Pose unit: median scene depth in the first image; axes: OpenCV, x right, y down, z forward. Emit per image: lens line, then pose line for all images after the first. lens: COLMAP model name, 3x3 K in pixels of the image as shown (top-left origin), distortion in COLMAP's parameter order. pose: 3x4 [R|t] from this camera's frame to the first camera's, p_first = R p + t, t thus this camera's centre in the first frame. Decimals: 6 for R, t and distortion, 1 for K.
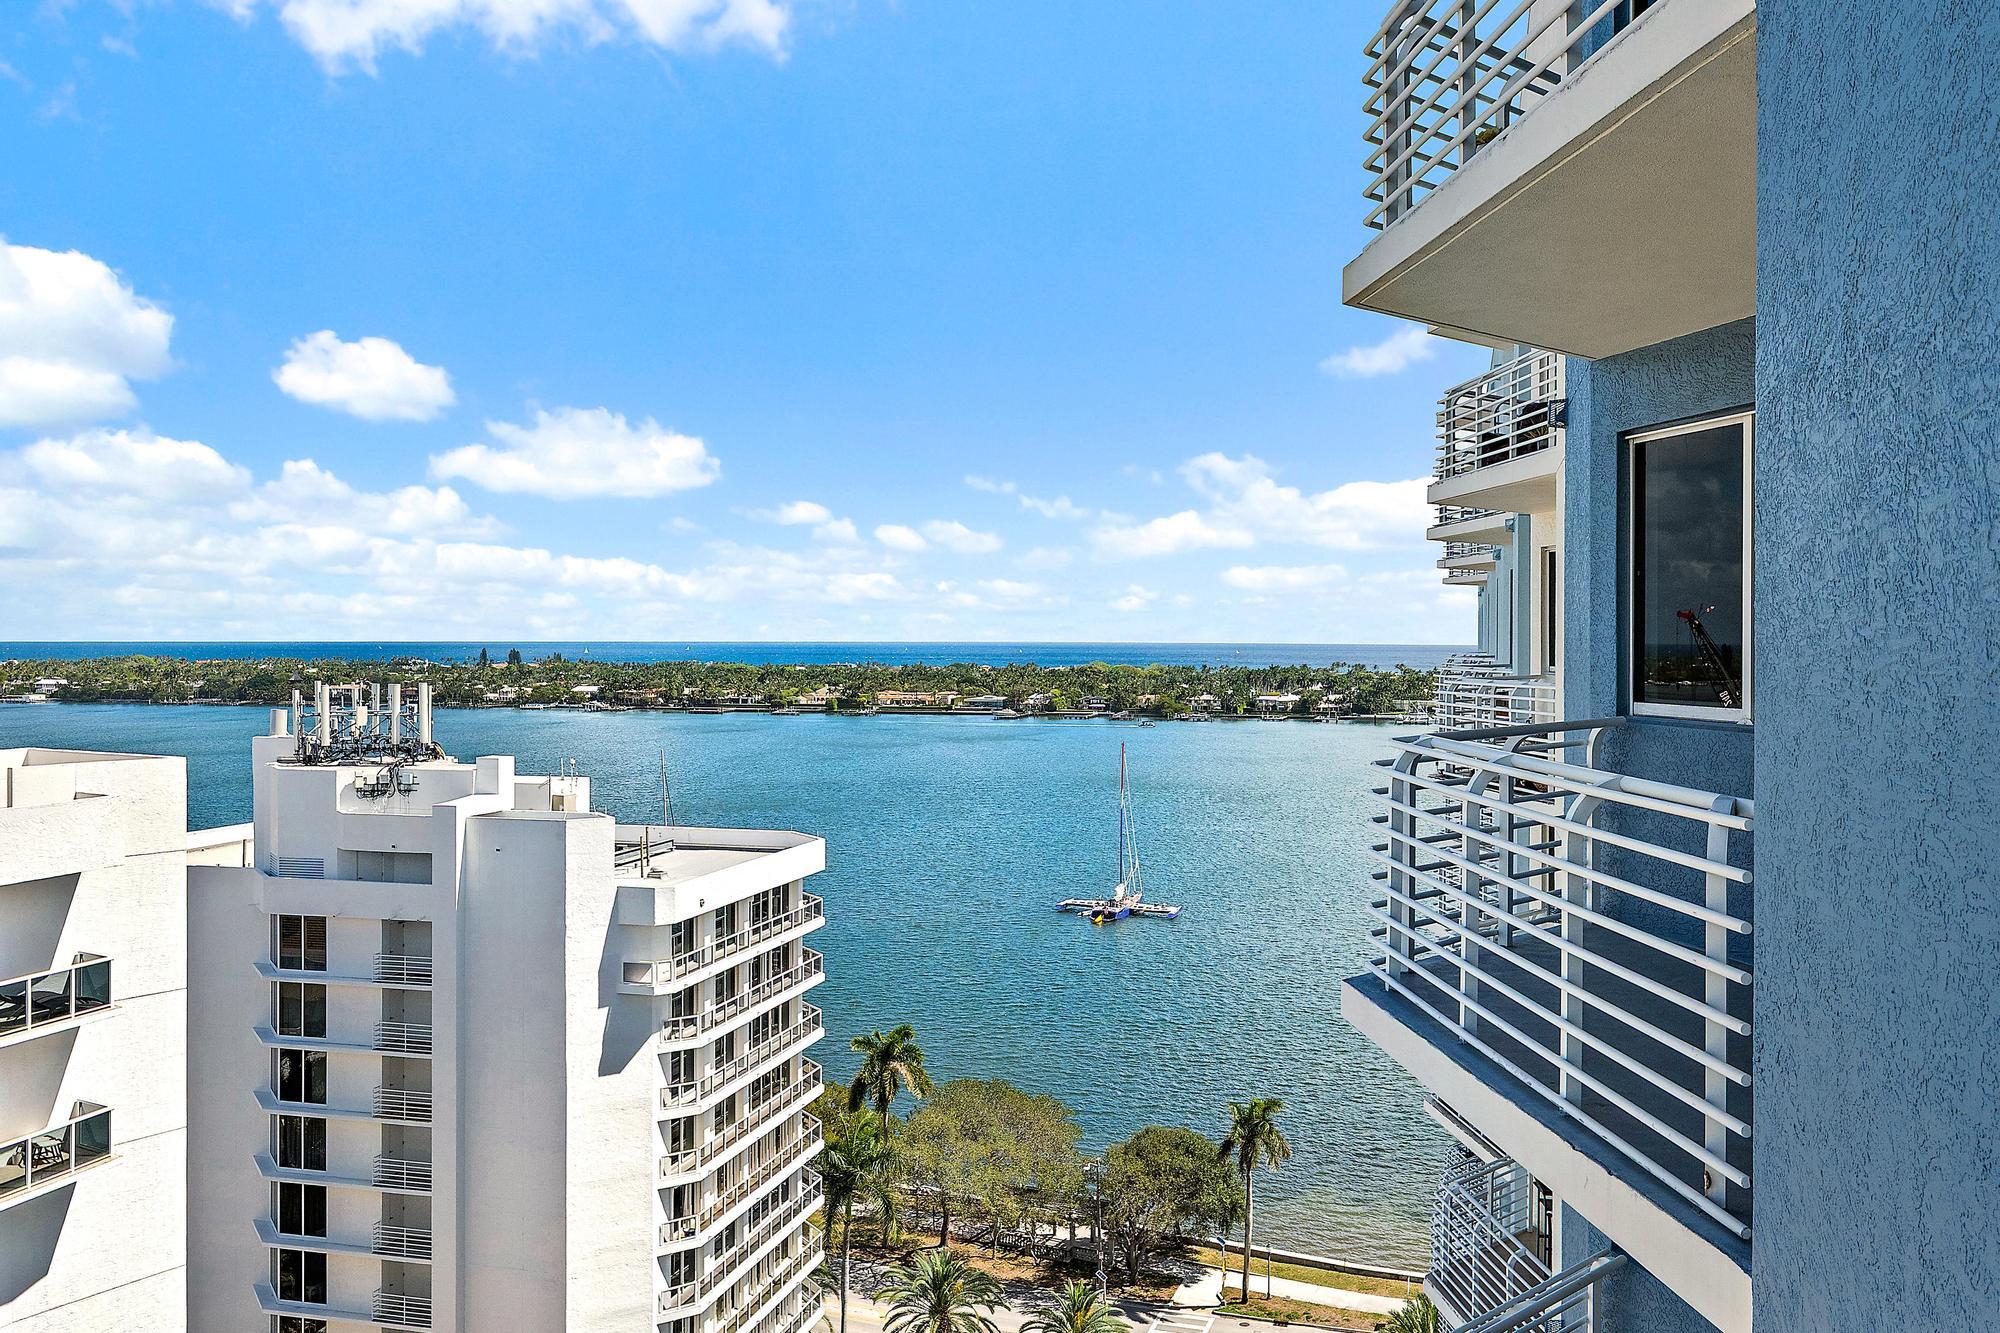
lens RADIAL K [[1728.9, 0, 1003.9], [0, 1728.9, 641.2], [0, 0, 1]] dist [0.002620, 0.000050]
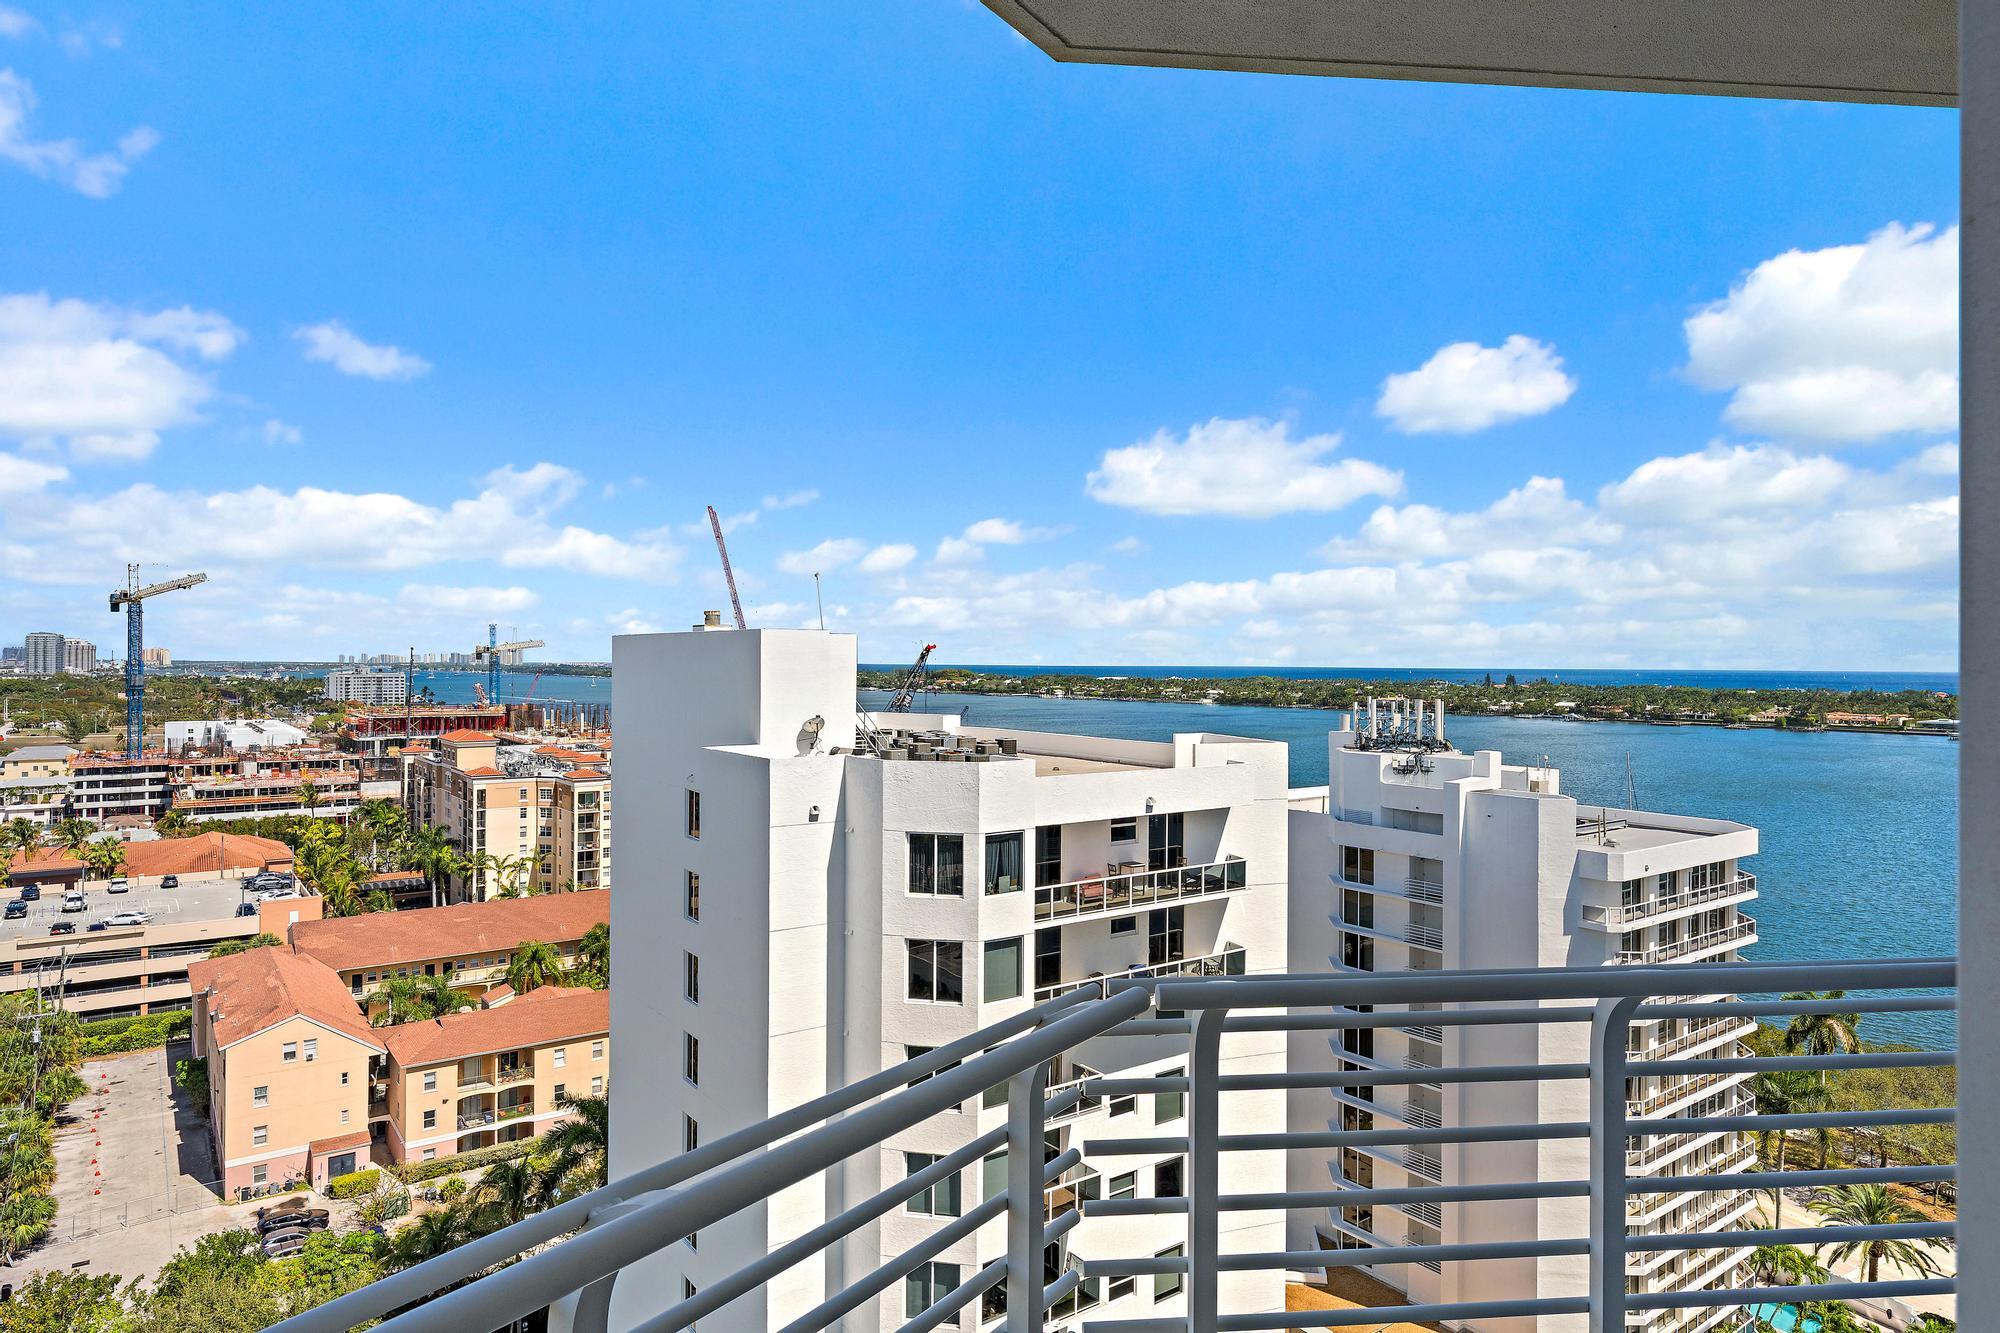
lens RADIAL K [[1193.1, 0, 1000.0], [0, 1193.1, 666.5], [0, 0, 1]] dist [0.001796, -0.001654]
pose [[0.776790, 0.004901, -0.629741, 0.016999], [-0.005478, 0.999984, 0.001026, -0.002913], [0.629736, 0.002652, 0.776804, -0.032138]]
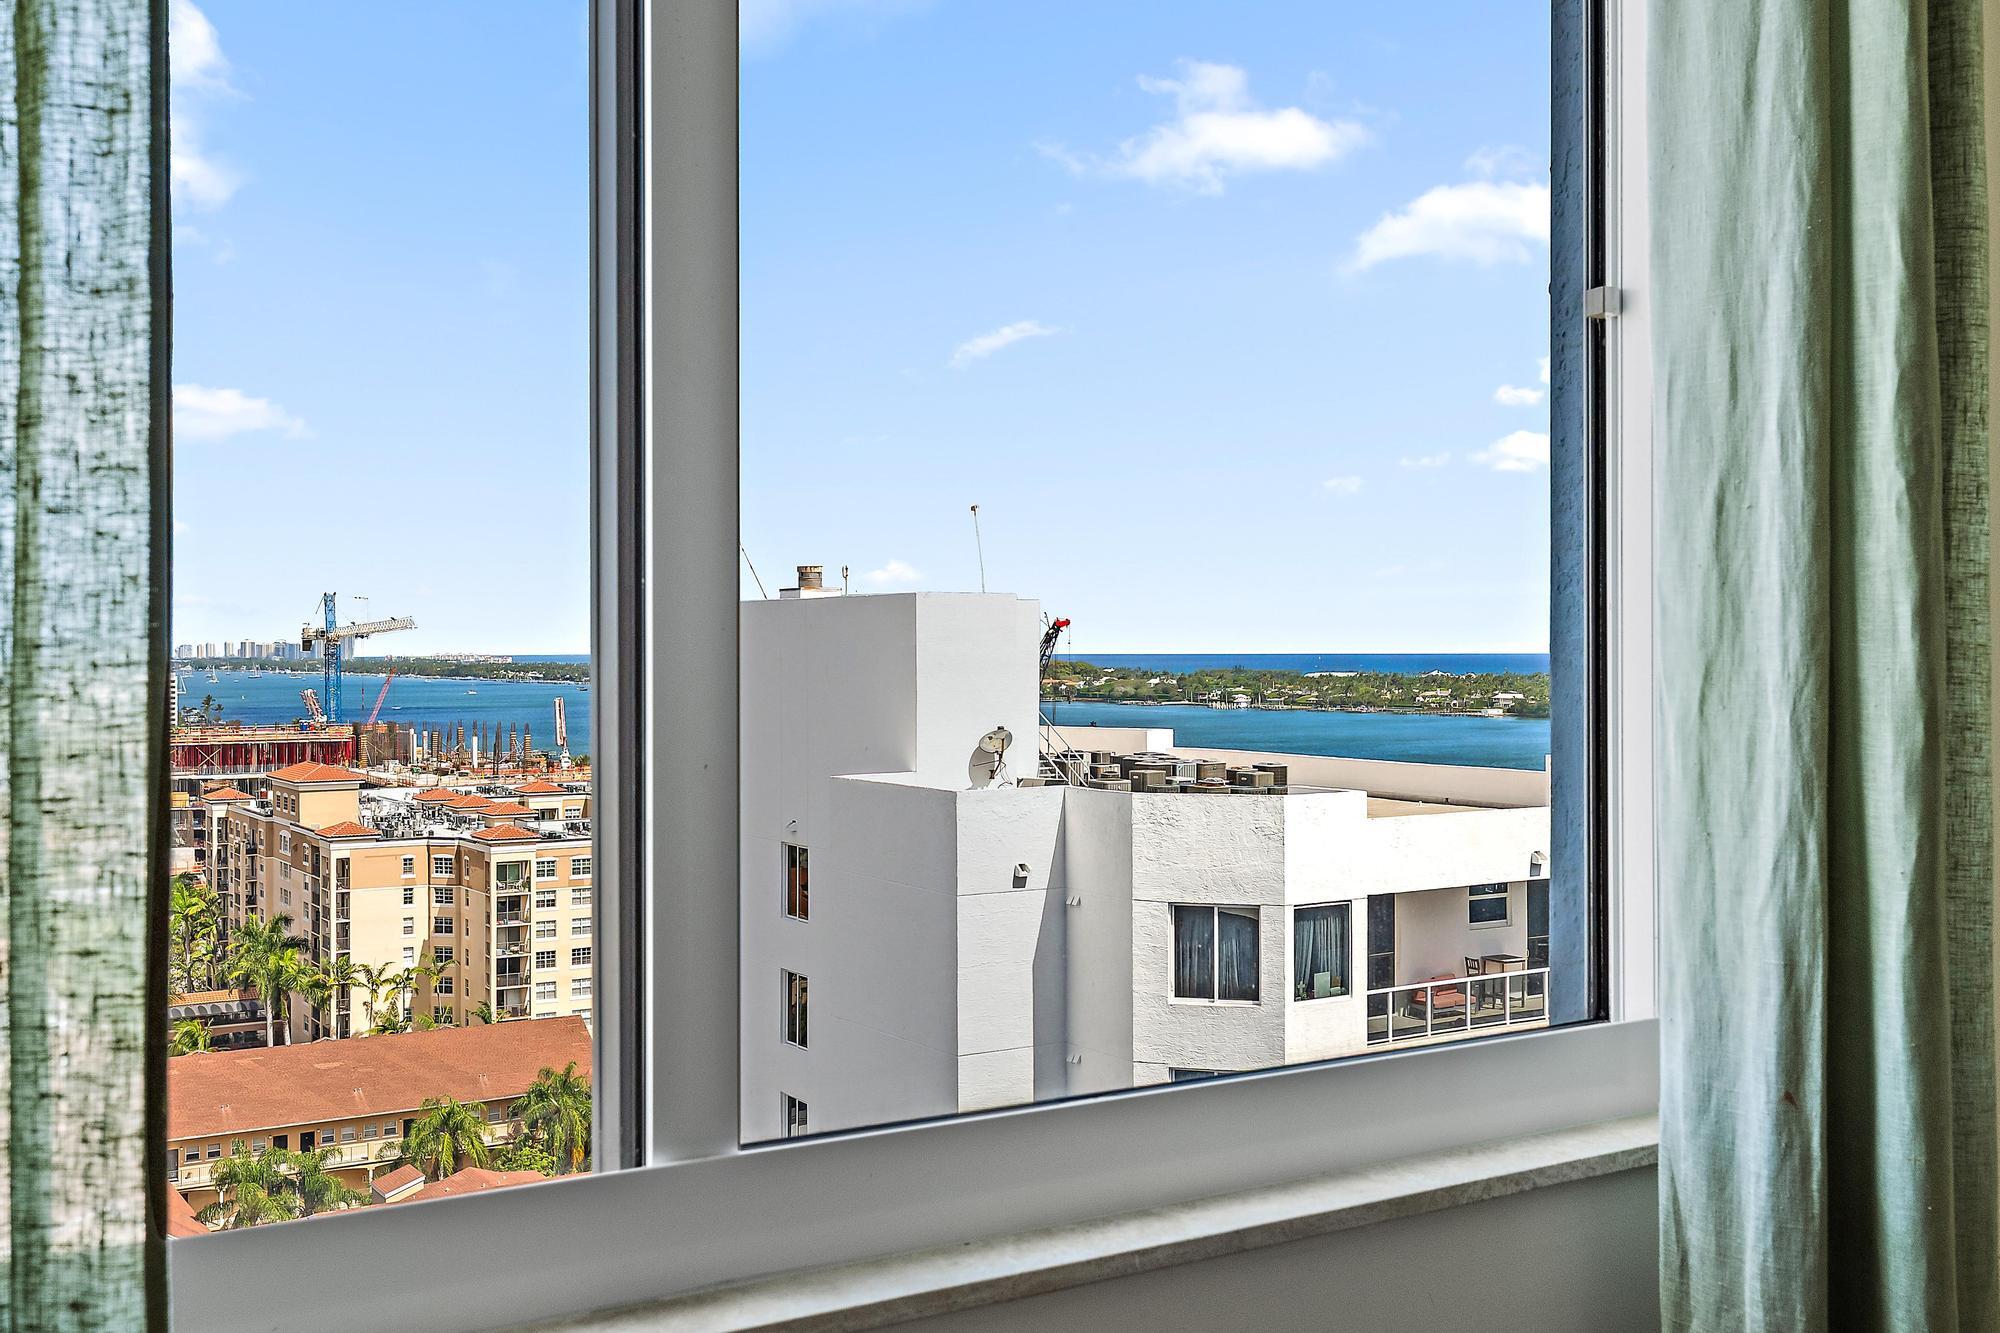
lens RADIAL K [[1997.8, 0, 1000.0], [0, 1997.8, 666.5], [0, 0, 1]] dist [0.018752, 0.011180]
pose [[0.731015, 0.002568, -0.682357, 0.007898], [0.002041, 0.999980, 0.005950, -0.000174], [0.682359, -0.005742, 0.730995, -0.105983]]
